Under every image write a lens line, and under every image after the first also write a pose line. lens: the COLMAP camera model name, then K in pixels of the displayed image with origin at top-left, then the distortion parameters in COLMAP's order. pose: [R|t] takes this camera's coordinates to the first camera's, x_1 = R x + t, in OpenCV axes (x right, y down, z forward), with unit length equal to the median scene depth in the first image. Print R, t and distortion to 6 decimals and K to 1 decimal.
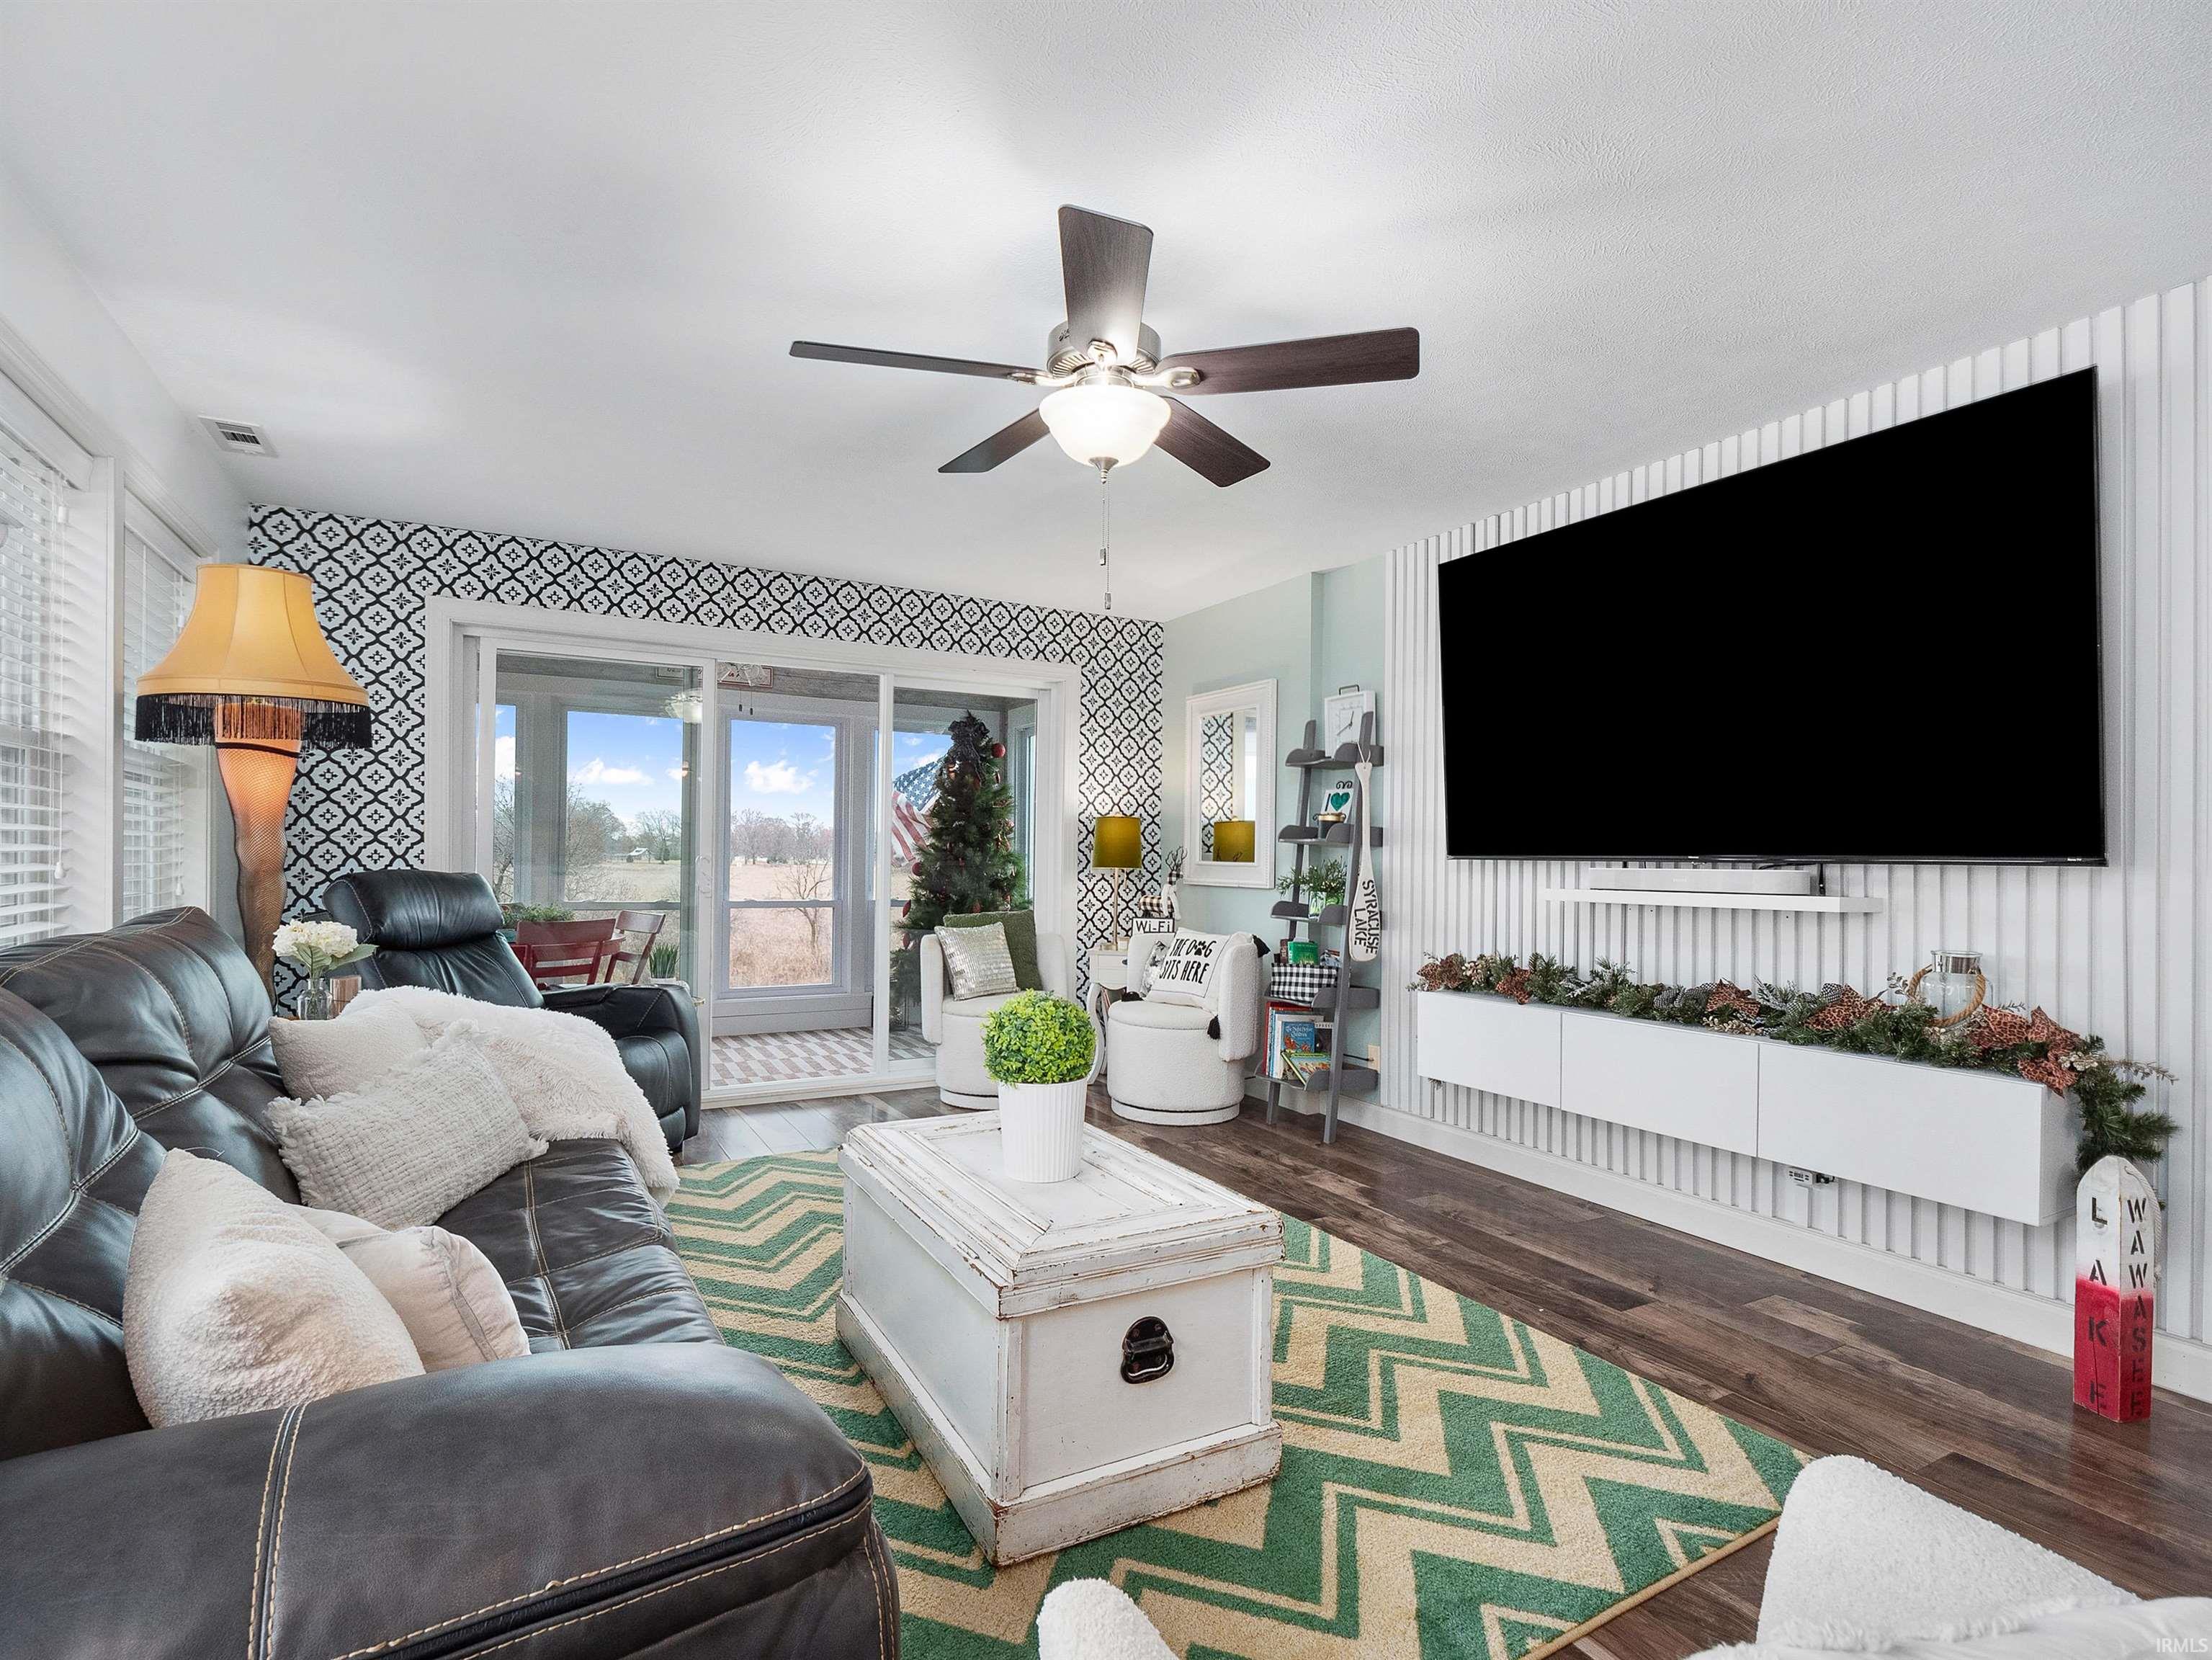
lens RADIAL K [[1075.2, 0, 1102.5], [0, 1075.2, 856.7], [0, 0, 1]] dist [0.011746, -0.024452]
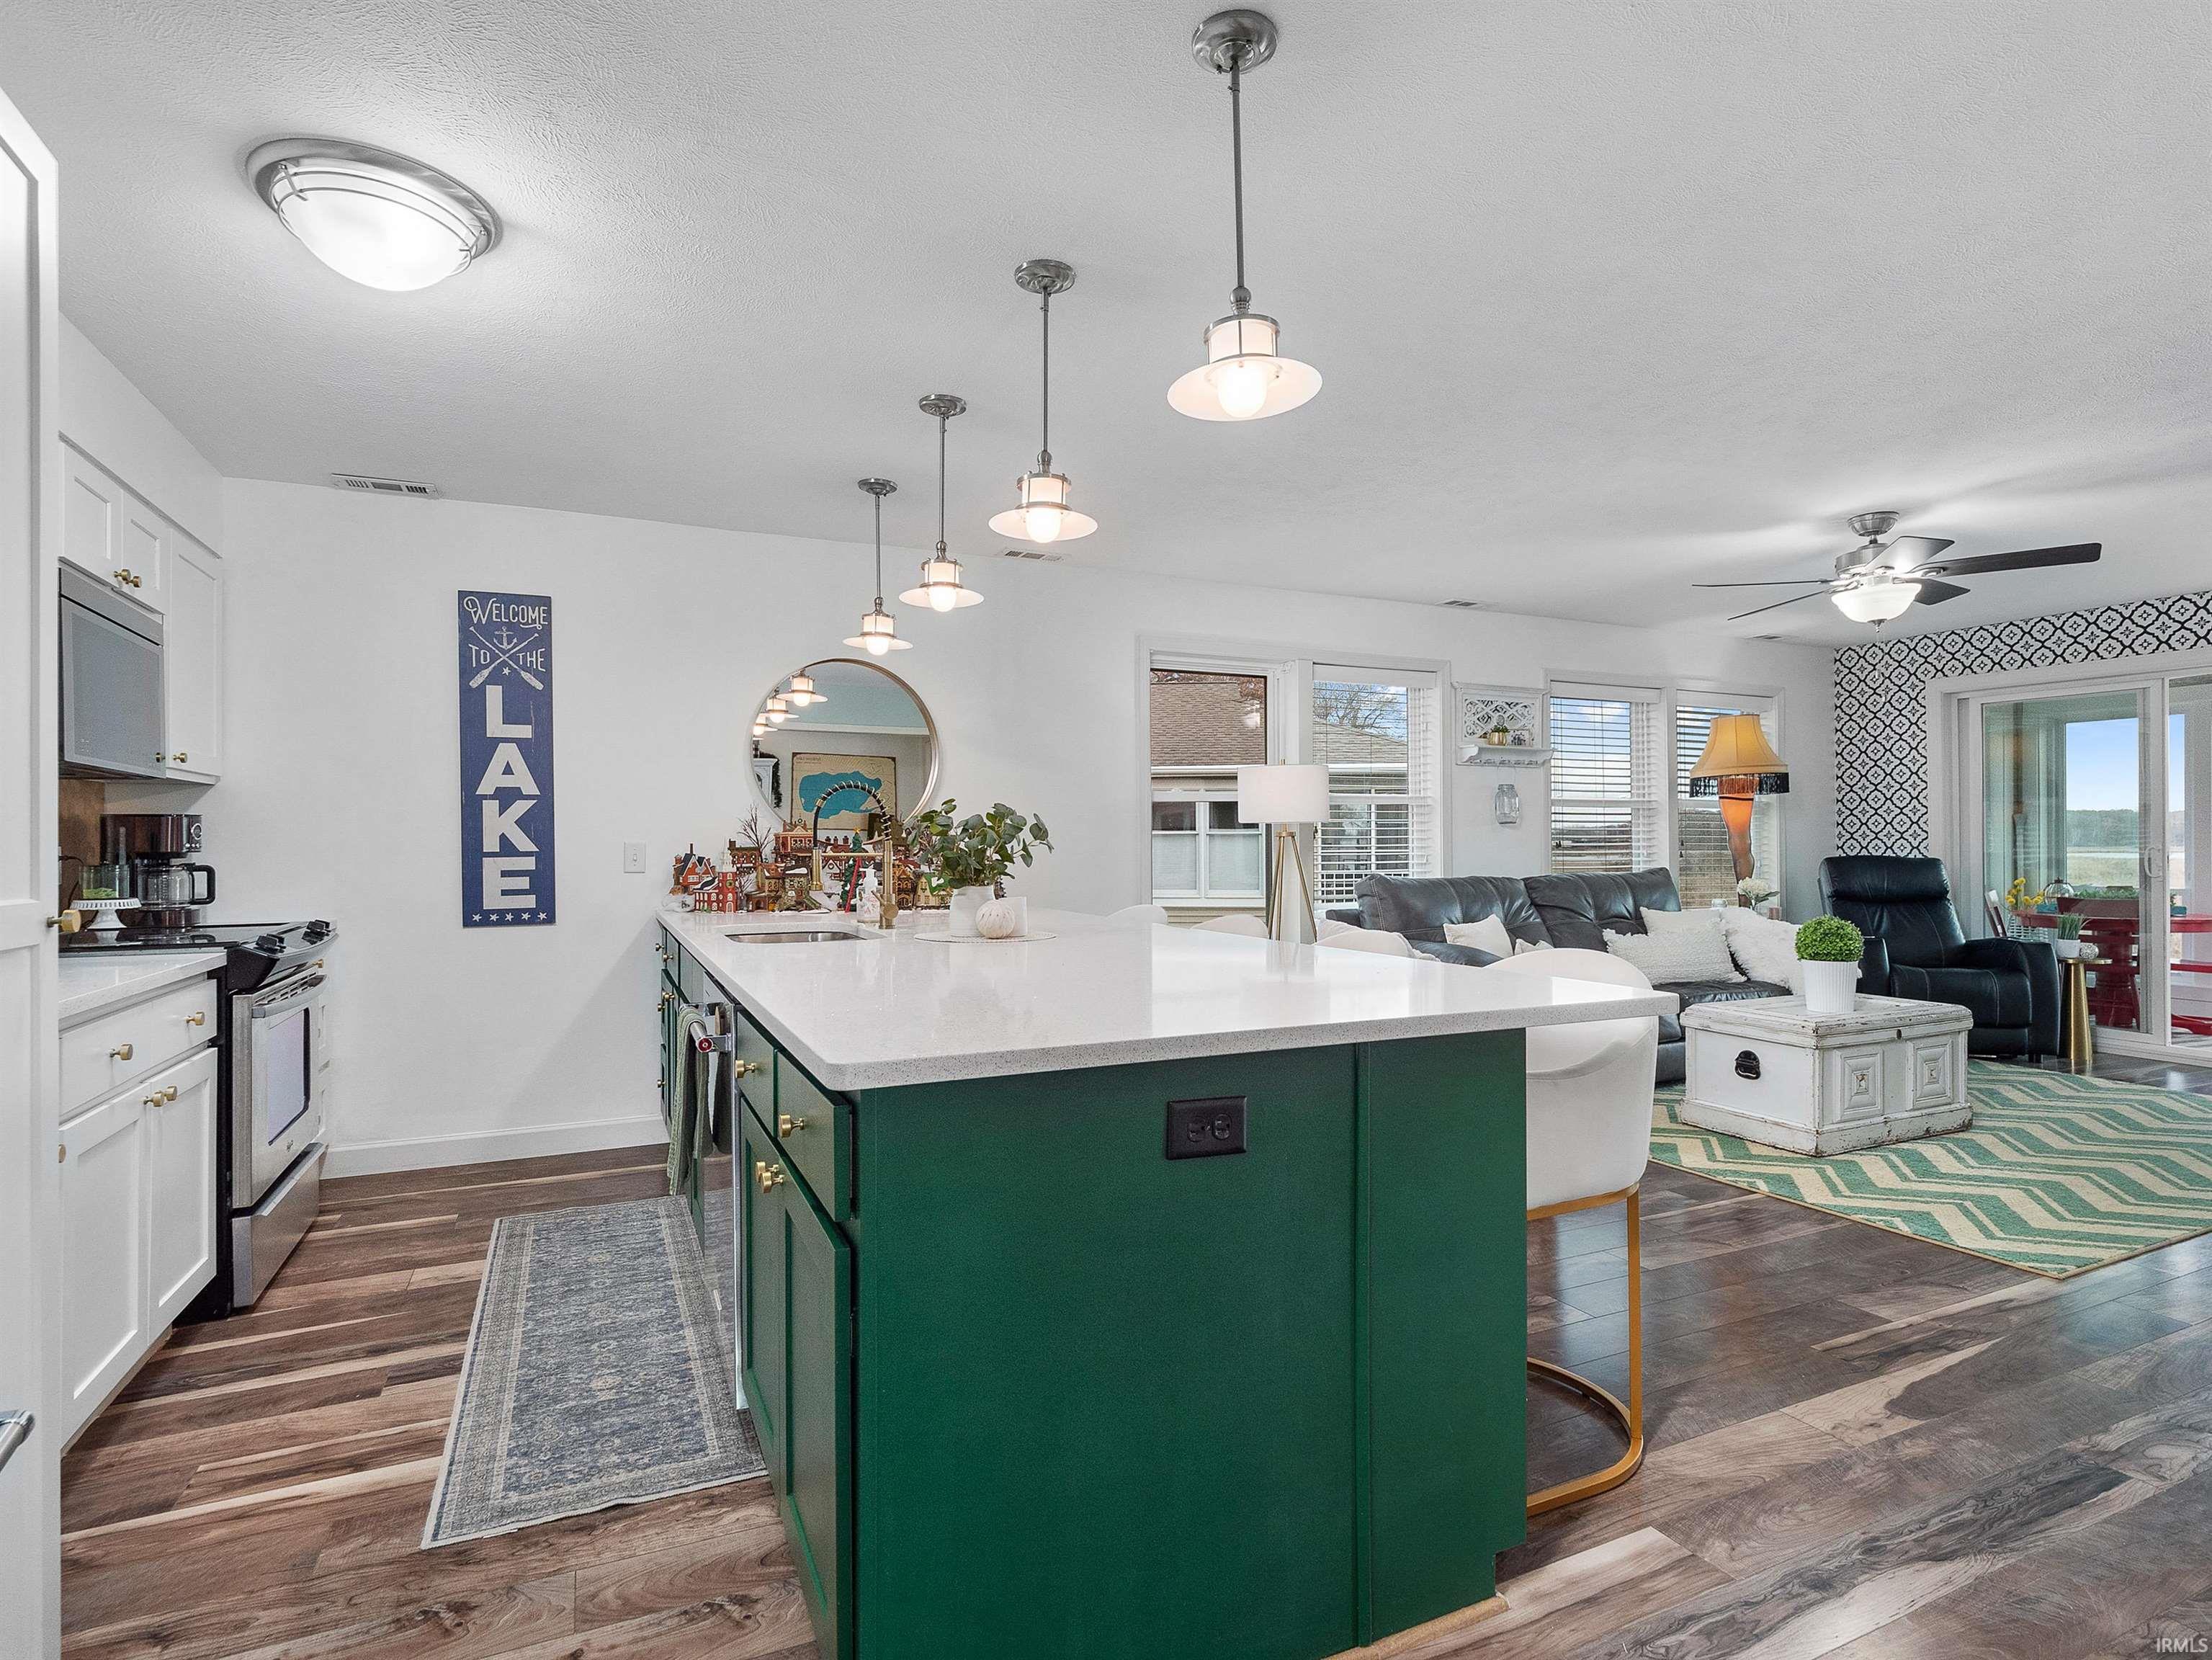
lens RADIAL K [[1116.5, 0, 1107.7], [0, 1116.5, 834.9], [0, 0, 1]] dist [-0.004813, -0.002762]
pose [[-0.068132, -0.018692, -0.997501, 0.990068], [0.002156, 0.999819, -0.018882, 0.008614], [0.997674, -0.003437, -0.068079, -0.067997]]
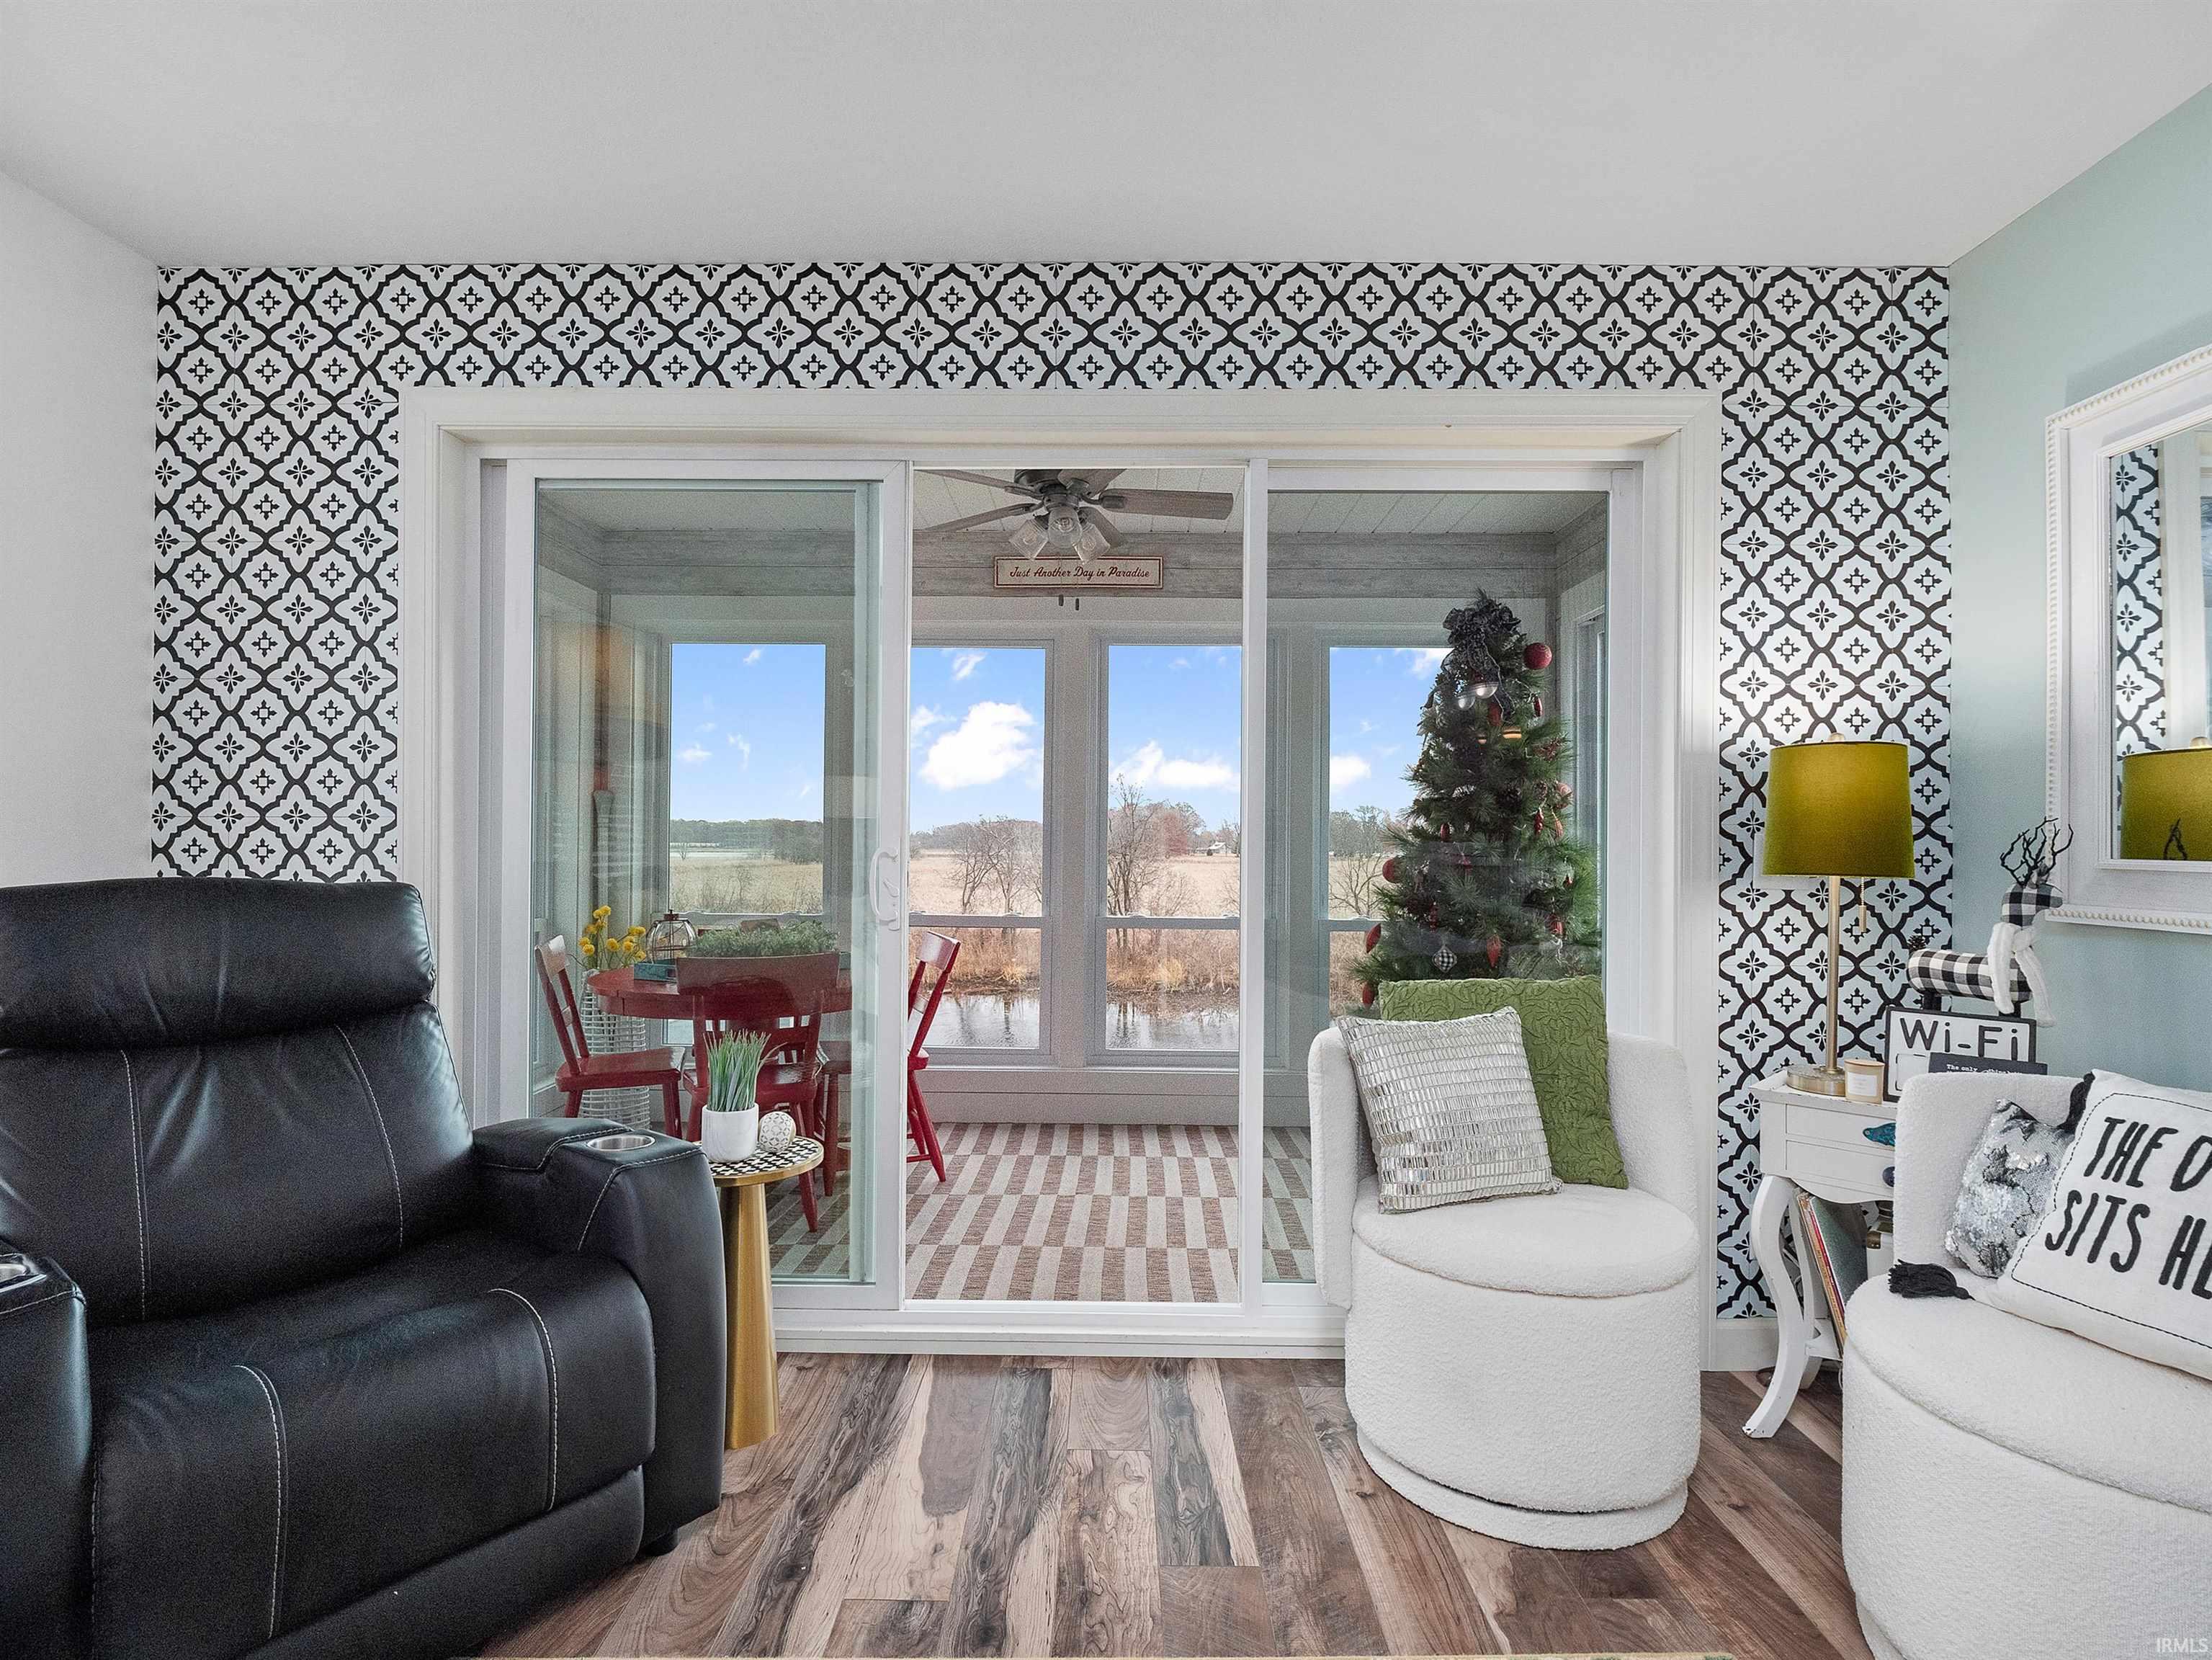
lens RADIAL K [[1093.1, 0, 1101.0], [0, 1093.1, 839.0], [0, 0, 1]] dist [-0.006213, -0.000914]
pose [[0.871641, -0.007758, -0.490084, -0.030538], [0.002774, 0.999937, -0.010896, 0.000516], [0.490137, 0.008138, 0.871607, 0.644378]]
